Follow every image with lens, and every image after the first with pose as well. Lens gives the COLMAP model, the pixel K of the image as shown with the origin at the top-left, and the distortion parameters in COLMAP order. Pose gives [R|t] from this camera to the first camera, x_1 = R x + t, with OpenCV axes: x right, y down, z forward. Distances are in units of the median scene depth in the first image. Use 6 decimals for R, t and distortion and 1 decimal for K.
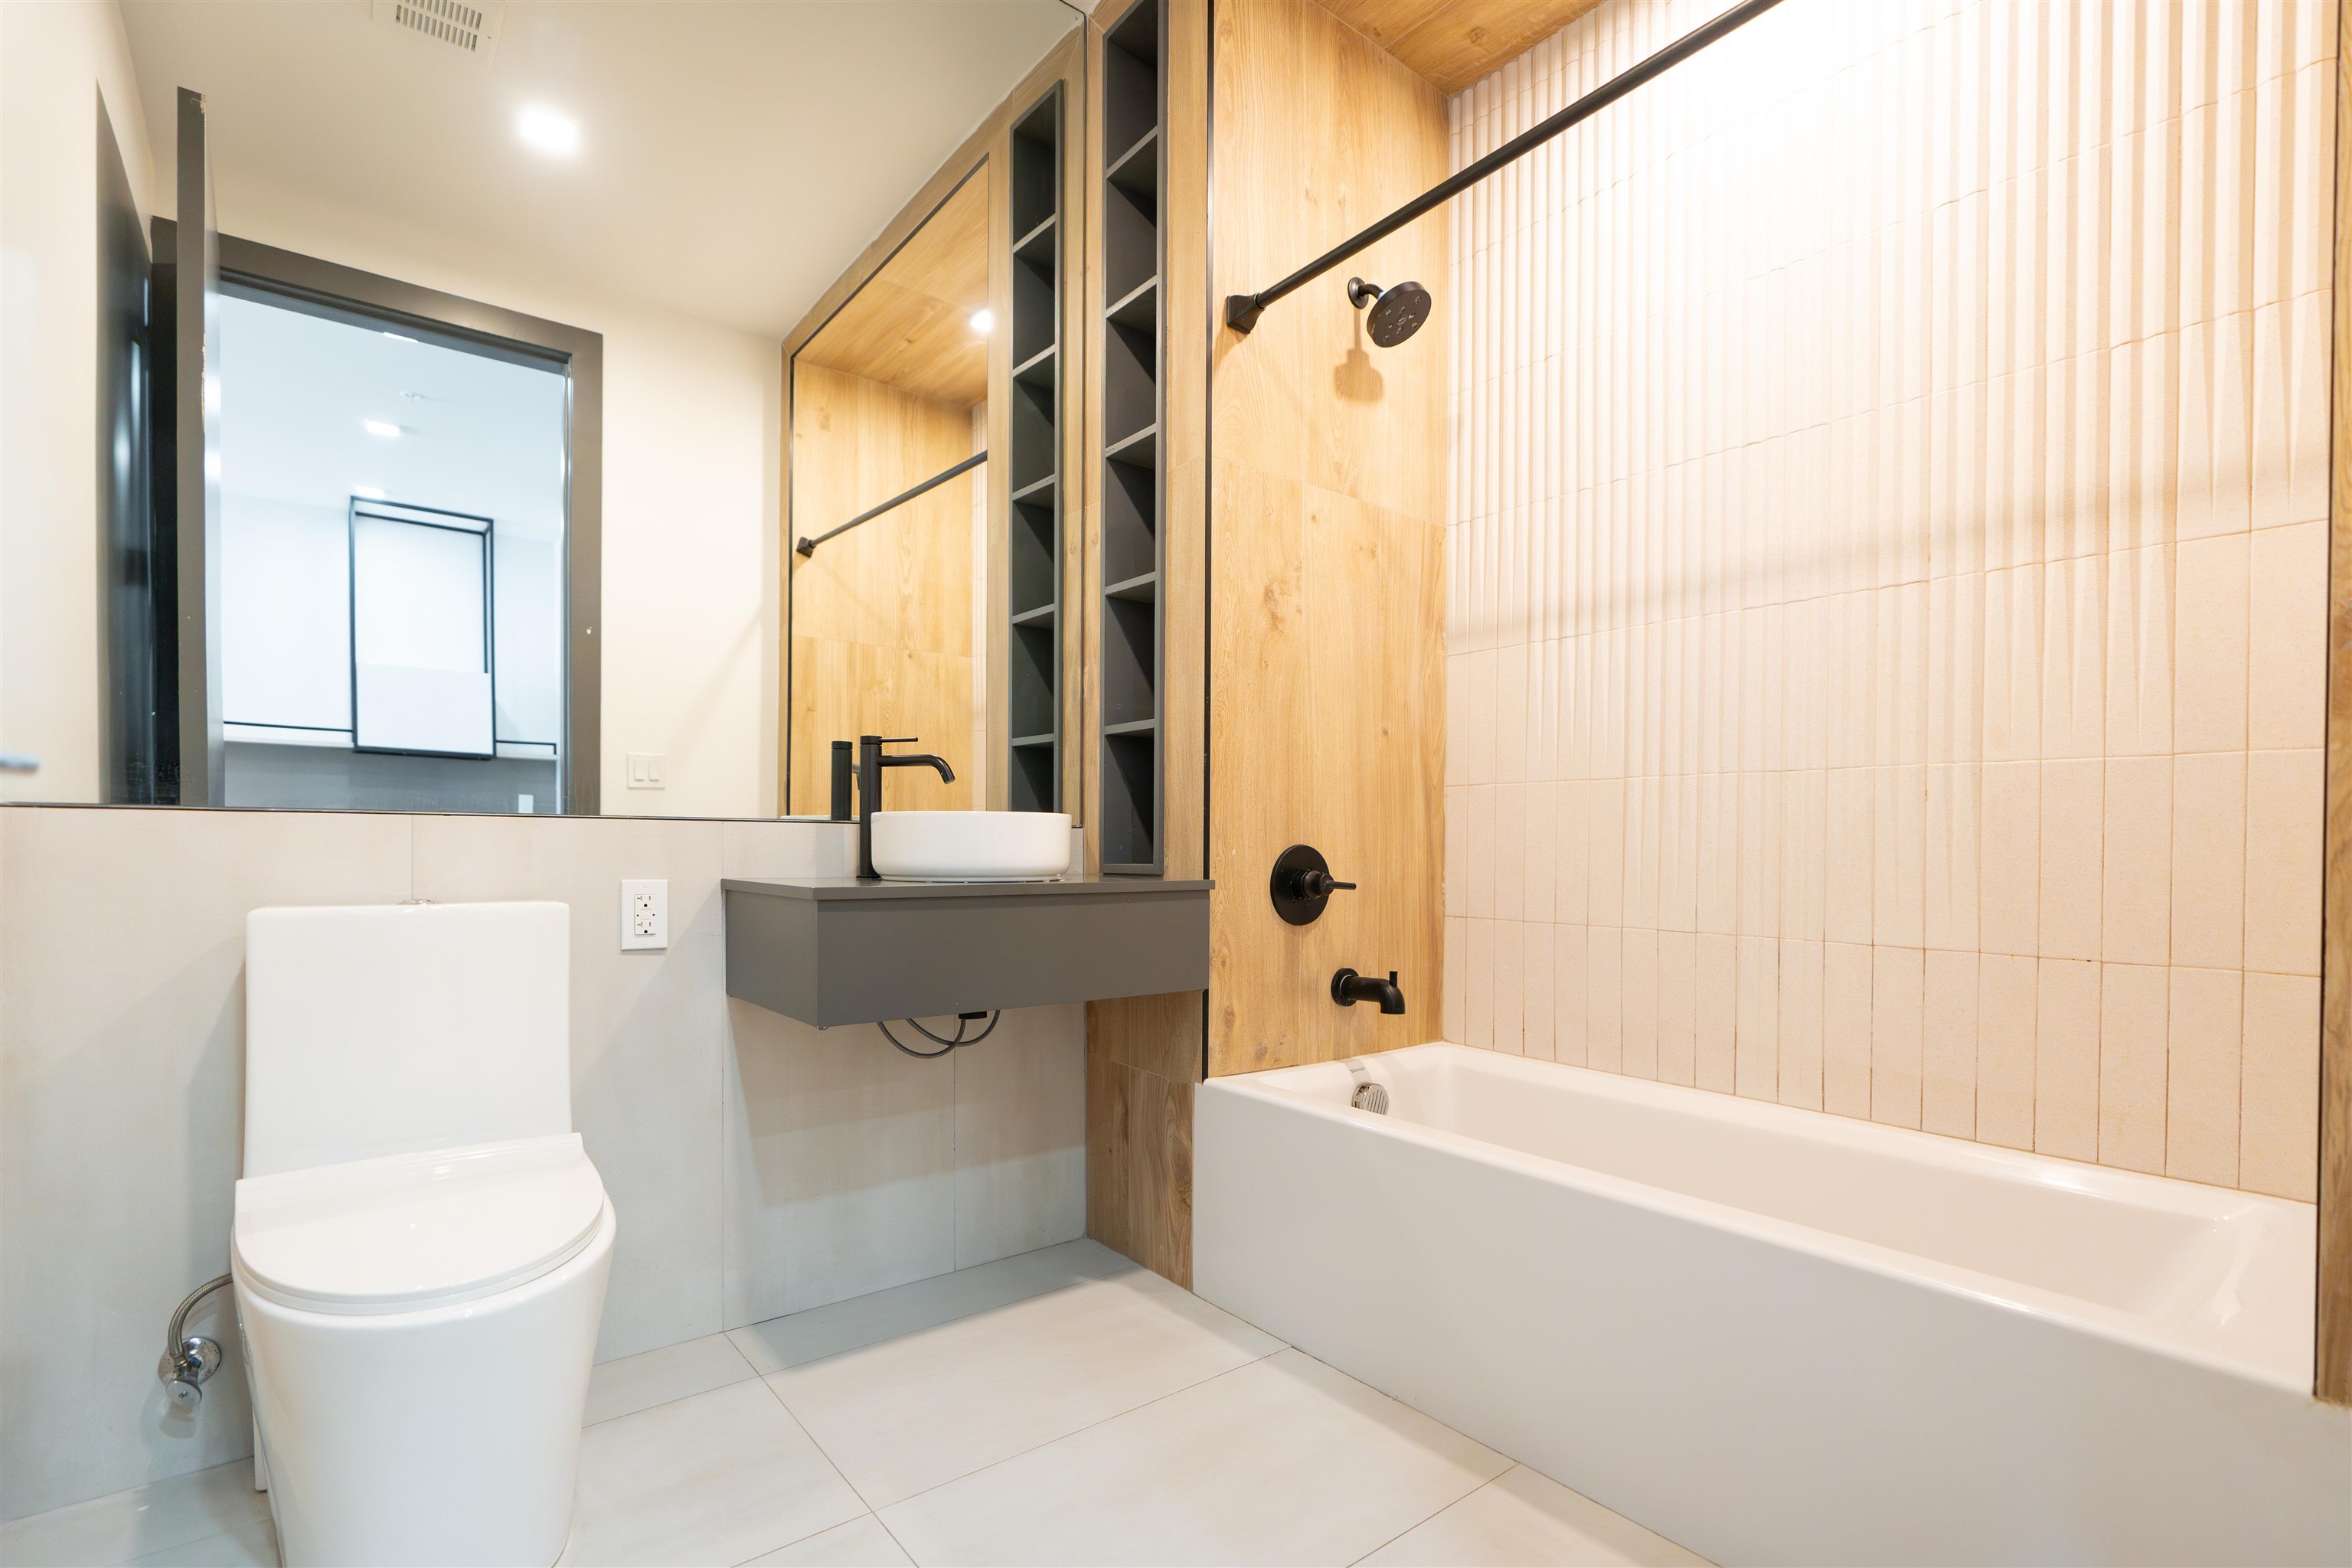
lens RADIAL K [[1046.7, 0, 1225.0], [0, 1046.7, 858.3], [0, 0, 1]] dist [-0.004588, -0.000085]
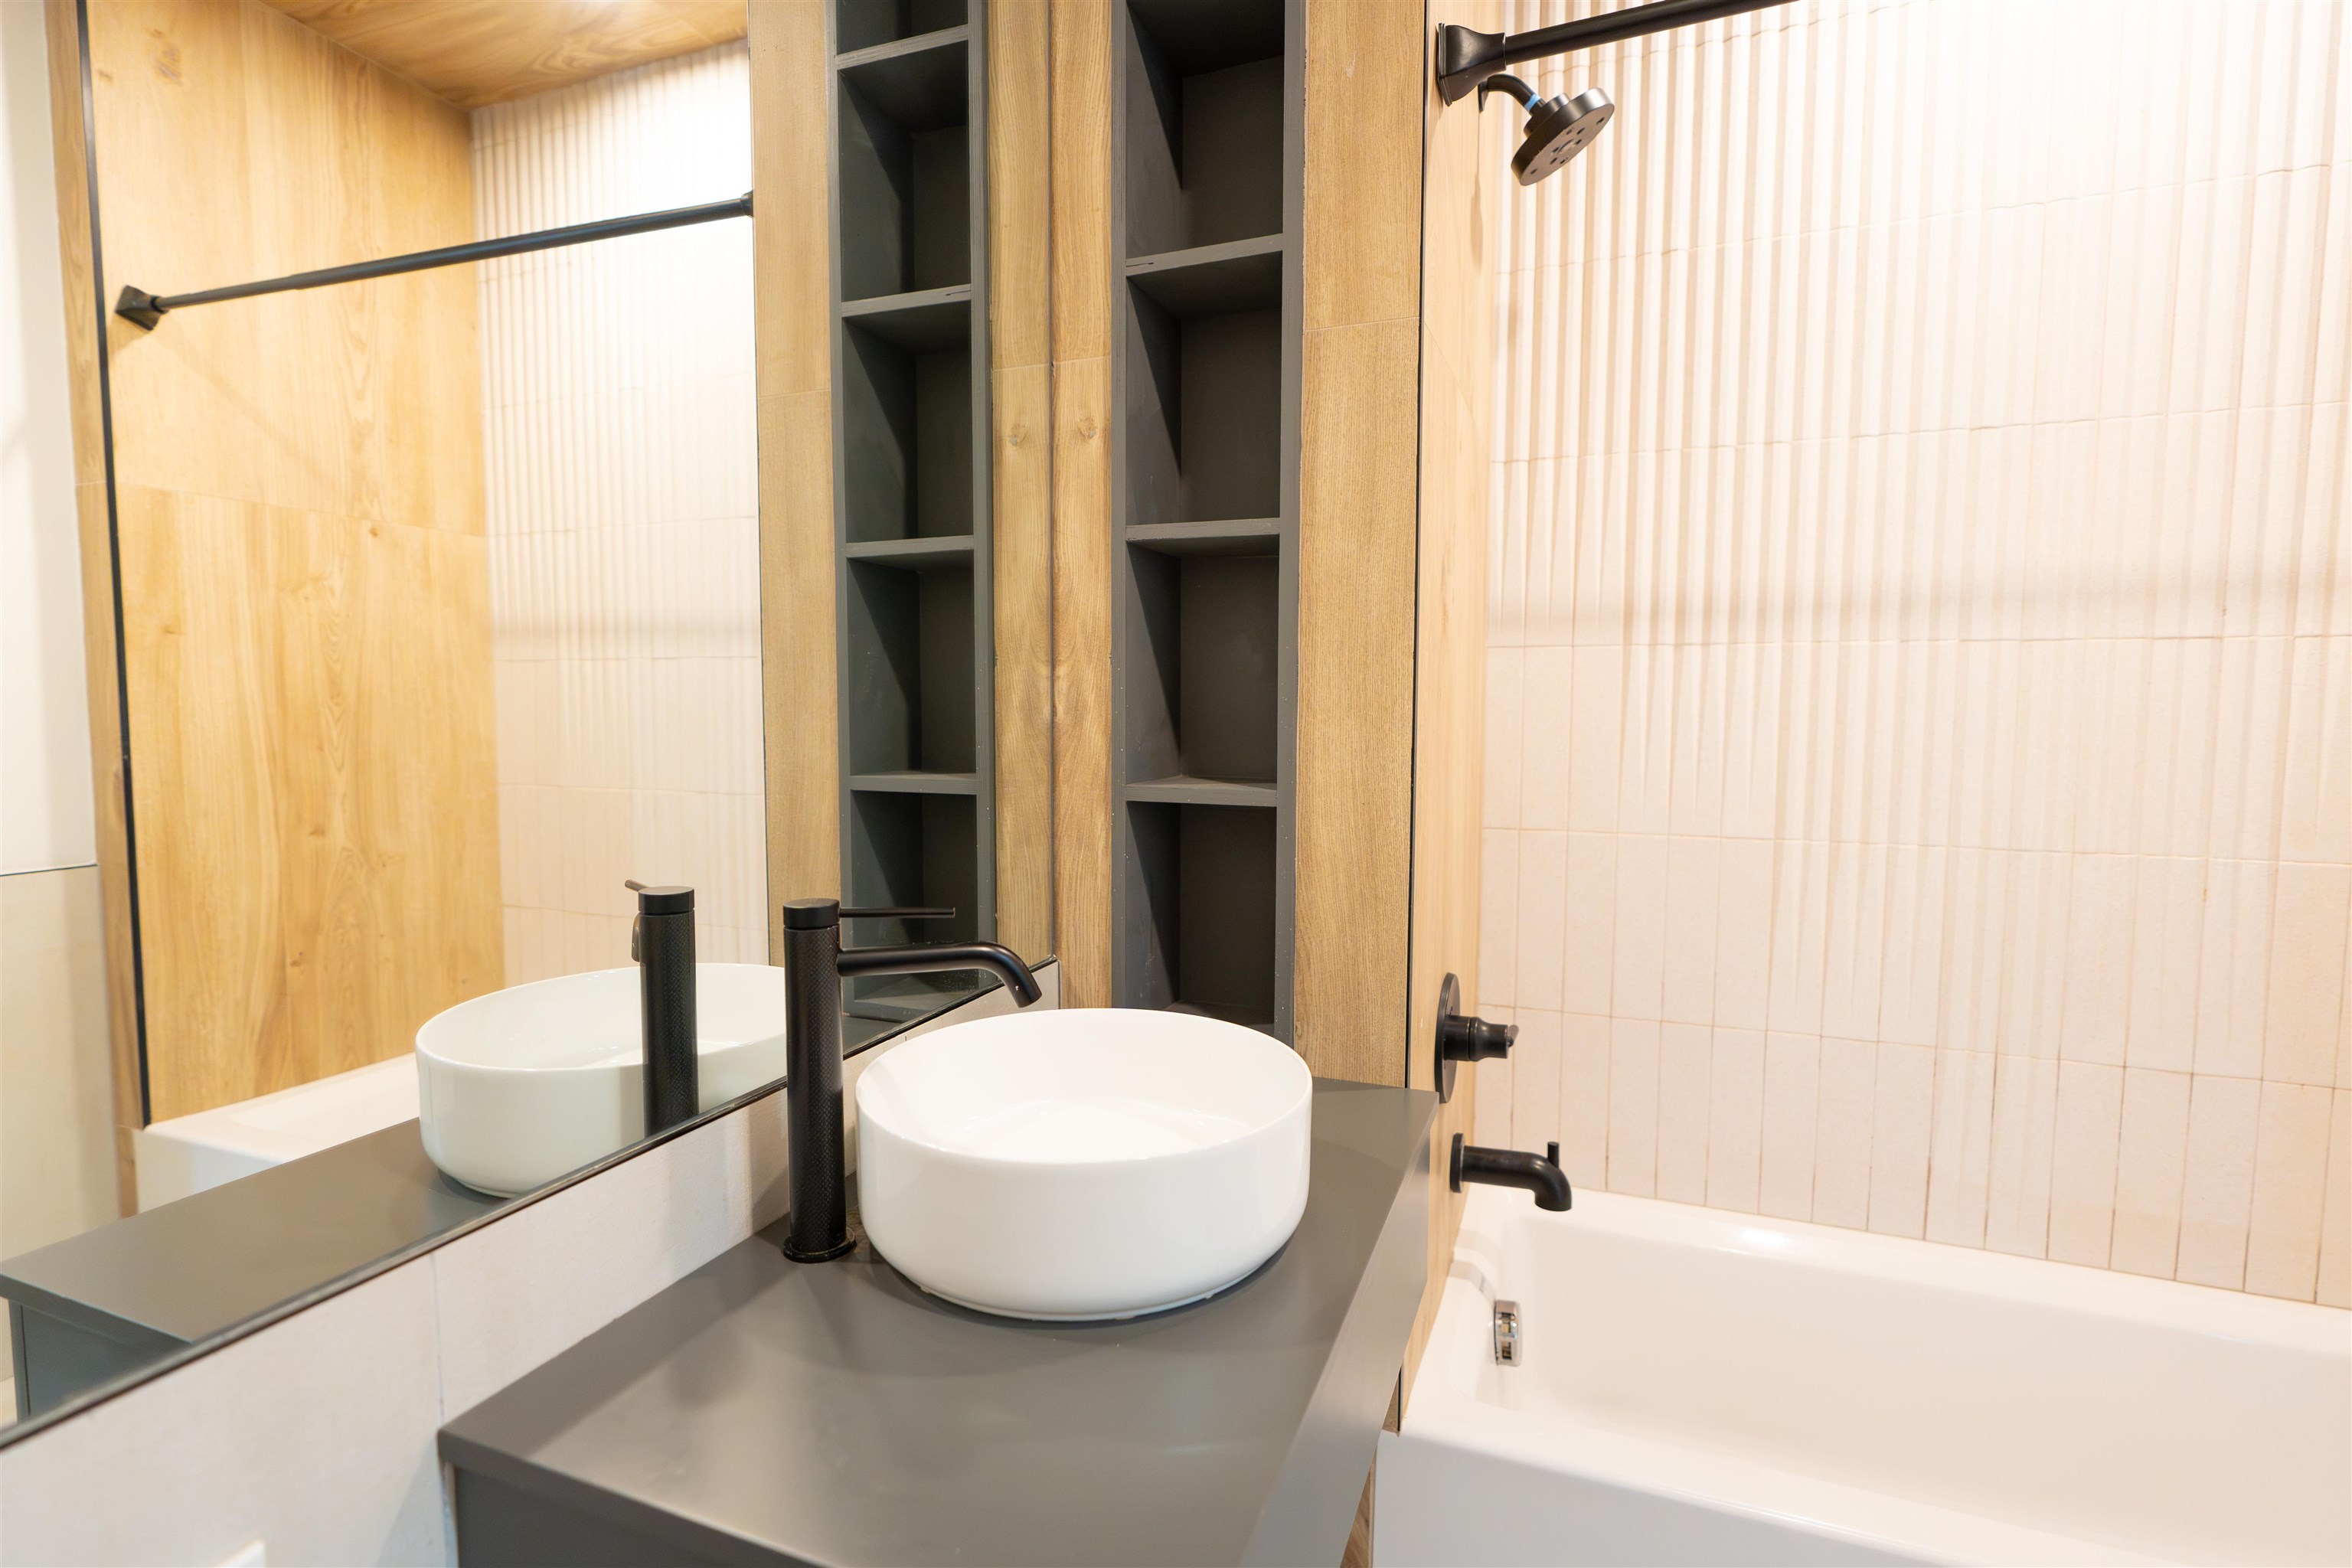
lens RADIAL K [[1057.1, 0, 1173.0], [0, 1057.1, 784.2], [0, 0, 1]] dist [-0.007401, 0.002080]
pose [[0.879400, -0.036756, 0.474662, -0.348721], [0.007582, 0.997970, 0.063232, -0.158887], [-0.476023, -0.052007, 0.877894, 0.500592]]
